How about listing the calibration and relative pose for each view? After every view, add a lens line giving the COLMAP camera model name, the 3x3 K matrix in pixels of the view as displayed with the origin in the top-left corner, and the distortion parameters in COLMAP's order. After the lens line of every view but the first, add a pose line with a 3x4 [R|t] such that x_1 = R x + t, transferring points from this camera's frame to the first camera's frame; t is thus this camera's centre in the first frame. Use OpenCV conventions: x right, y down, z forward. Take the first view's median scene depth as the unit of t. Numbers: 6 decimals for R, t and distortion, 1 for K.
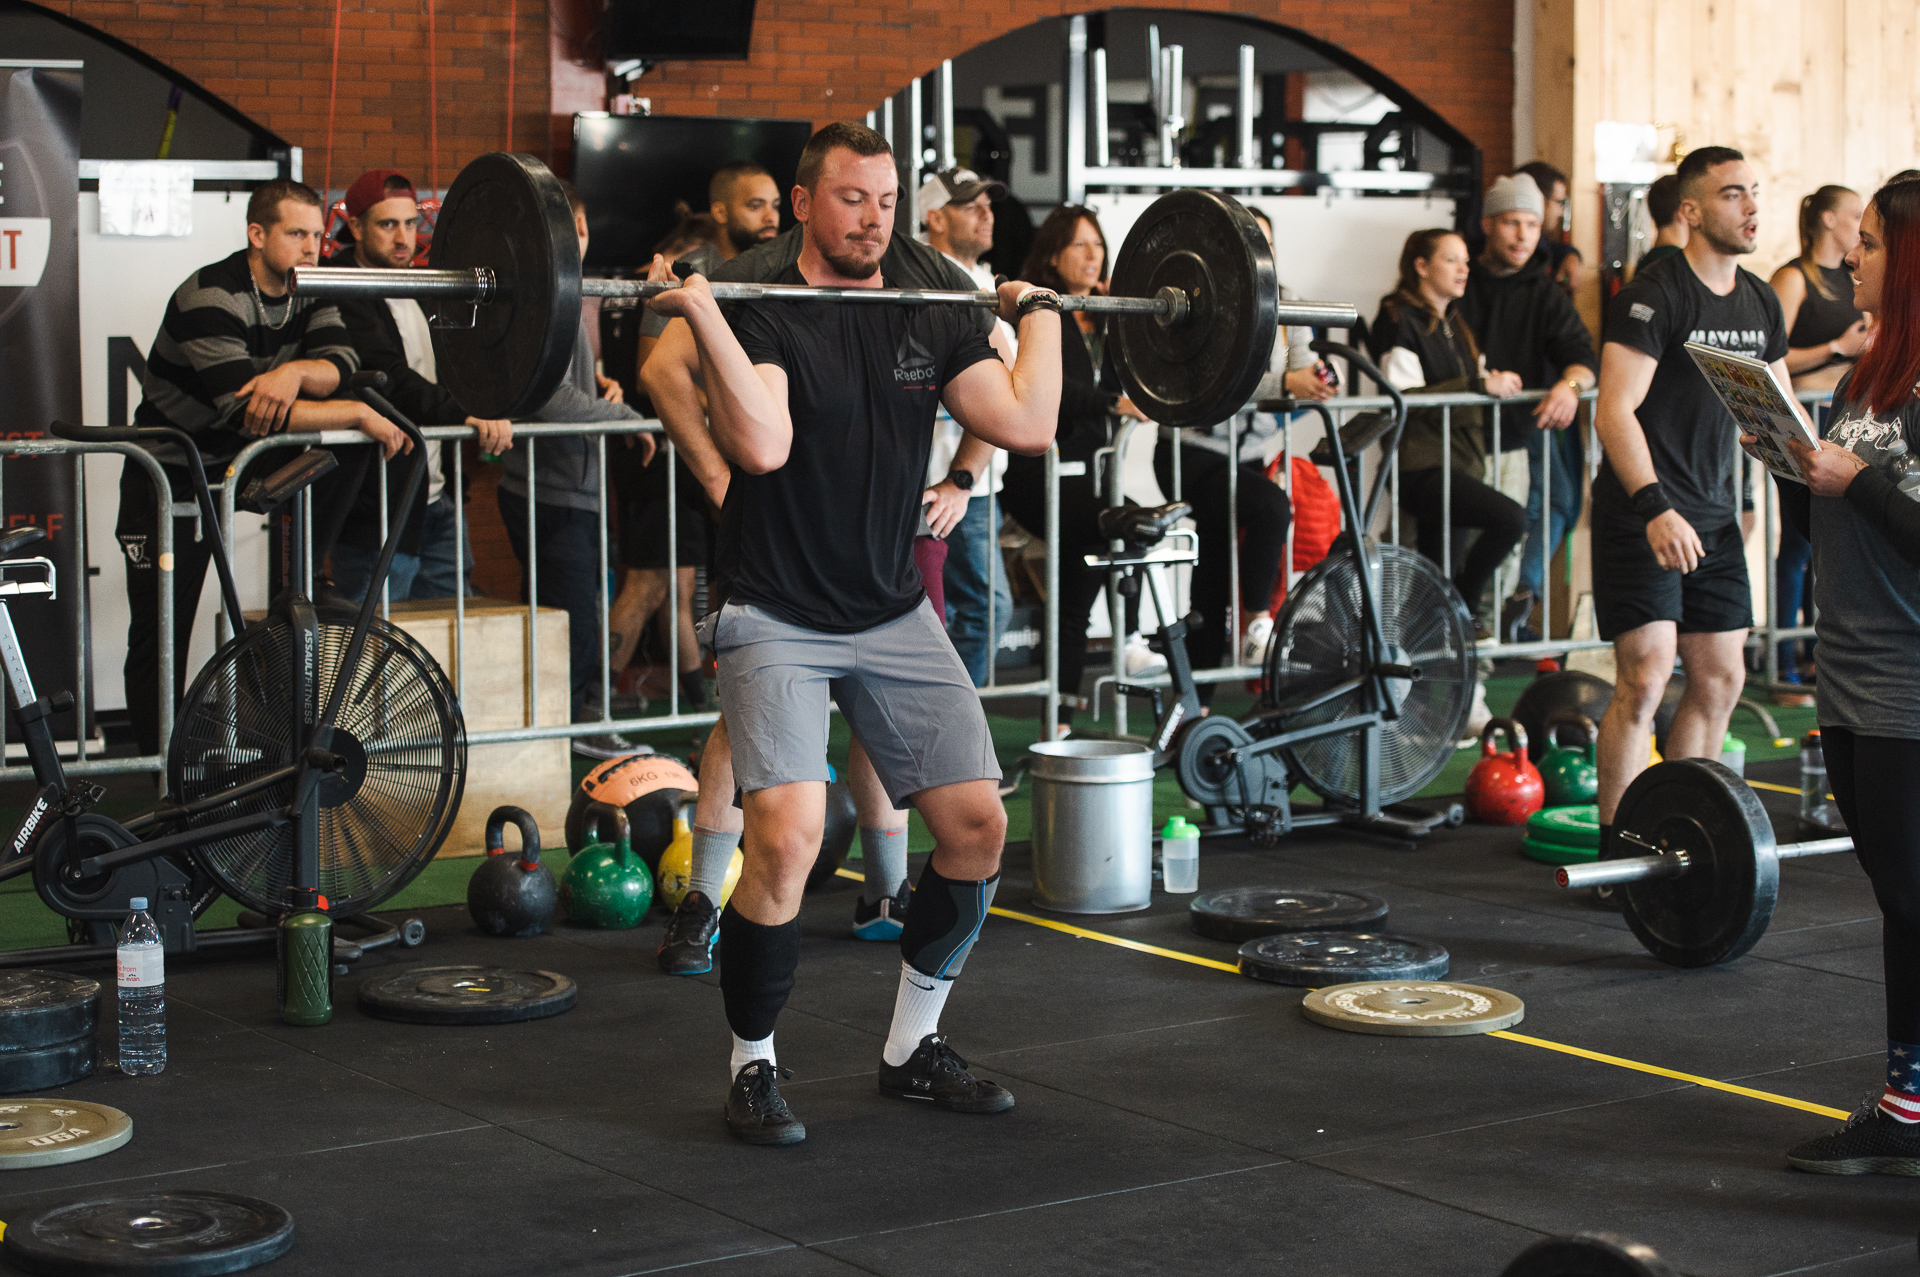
lens RADIAL K [[3835.9, 0, 960.5], [0, 3835.9, 449.8], [0, 0, 1]] dist [-0.118364, 0.132335]
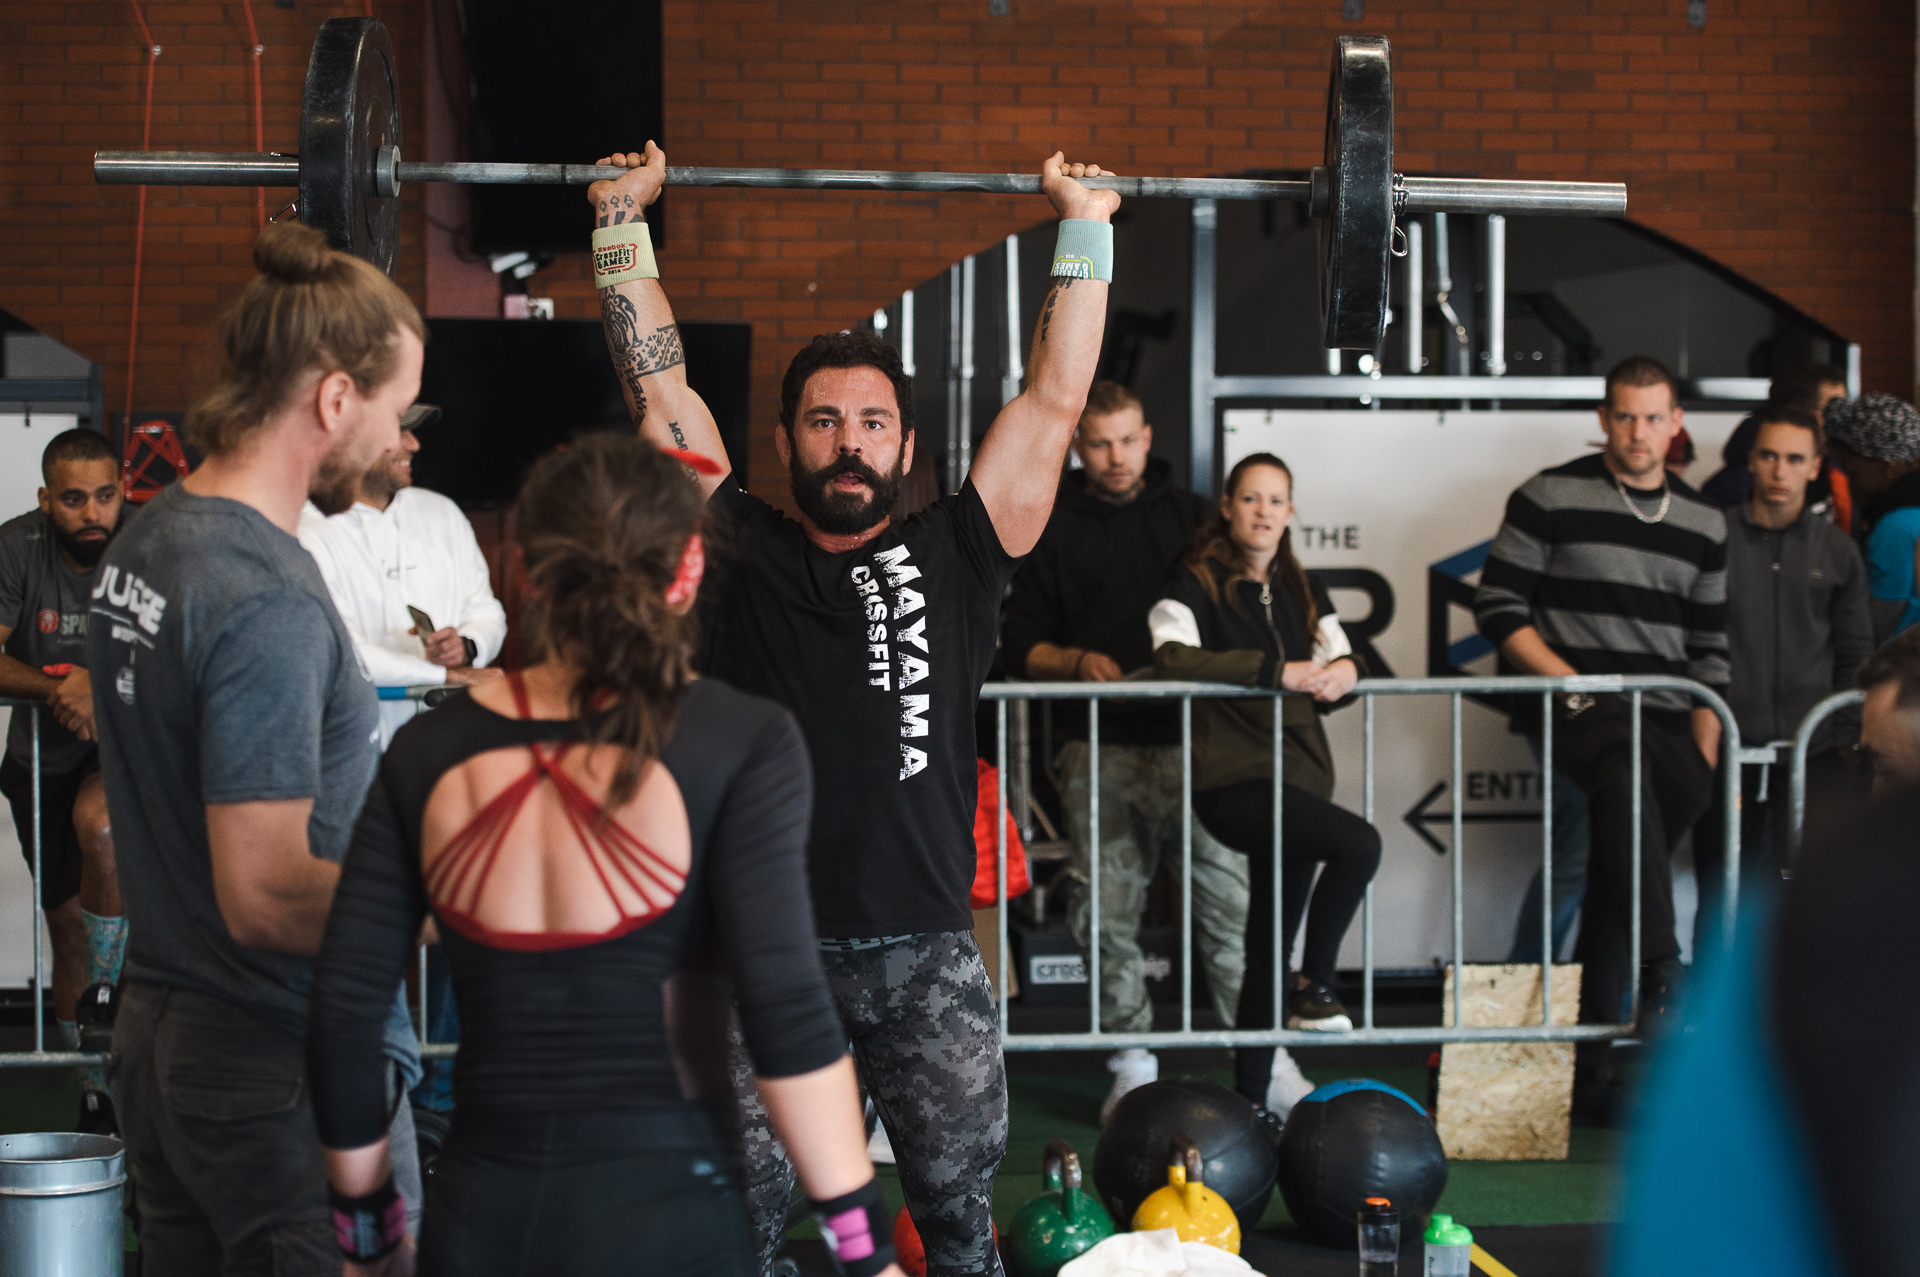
lens RADIAL K [[3835.9, 0, 960.5], [0, 3835.9, 449.8], [0, 0, 1]] dist [-0.118364, 0.132335]
pose [[0.879880, -0.006650, -0.475150, 0.381306], [-0.023975, 0.998007, -0.058364, -0.012297], [0.474591, 0.062745, 0.877967, 0.305219]]
